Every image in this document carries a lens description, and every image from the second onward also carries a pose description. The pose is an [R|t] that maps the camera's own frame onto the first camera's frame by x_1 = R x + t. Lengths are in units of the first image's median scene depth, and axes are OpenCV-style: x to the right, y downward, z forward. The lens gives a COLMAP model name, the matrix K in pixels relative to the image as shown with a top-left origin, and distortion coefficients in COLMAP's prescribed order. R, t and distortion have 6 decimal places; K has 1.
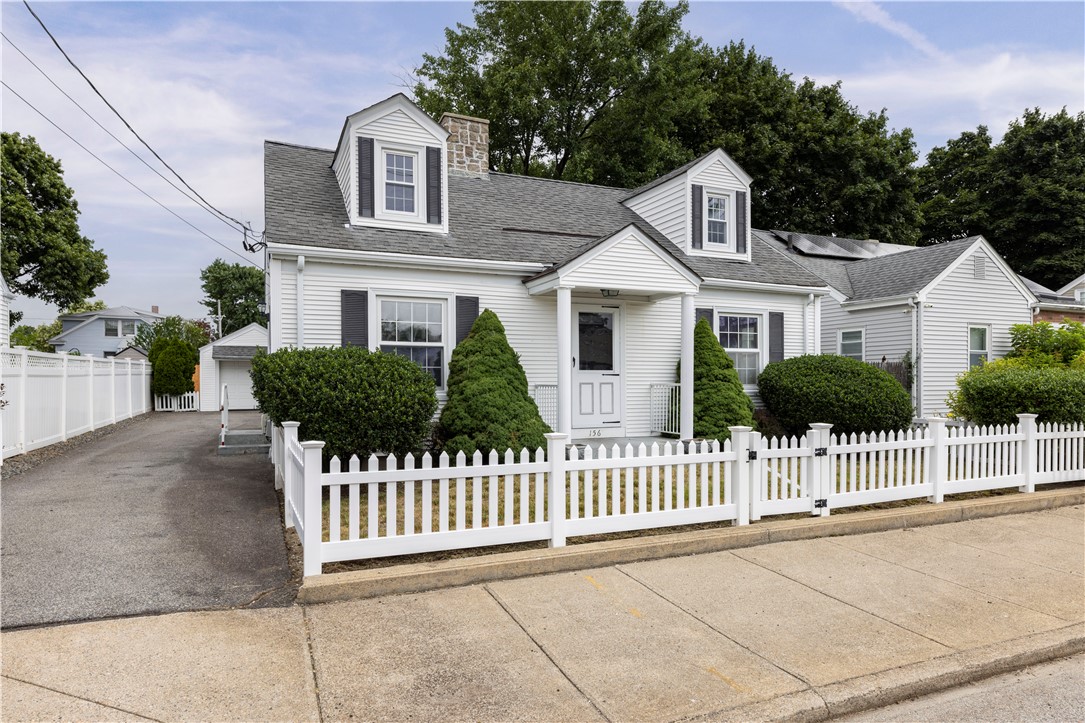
lens RADIAL K [[646.0, 0, 543.0], [0, 646.0, 418.3], [0, 0, 1]] dist [-0.001539, 0.000540]
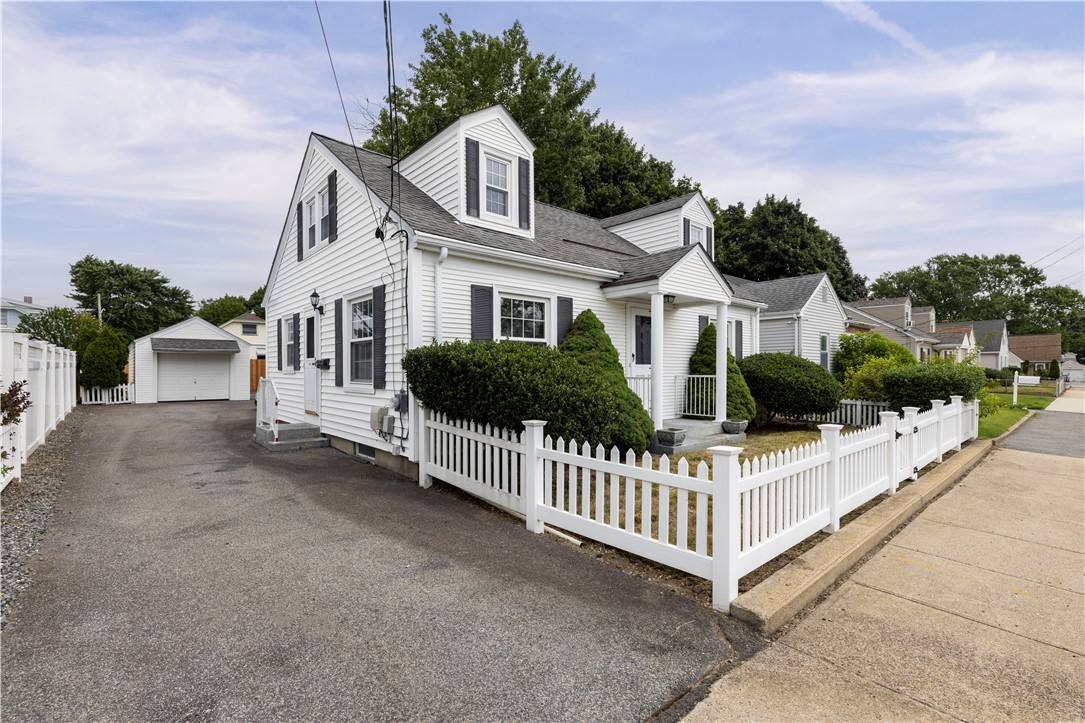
lens RADIAL K [[487.3, 0, 541.6], [0, 487.3, 393.5], [0, 0, 1]] dist [-0.003365, -0.000478]
pose [[0.950347, -0.016448, 0.310757, -0.433191], [0.019830, 0.999774, -0.007727, -0.020406], [-0.310560, 0.013506, 0.950458, 0.237773]]
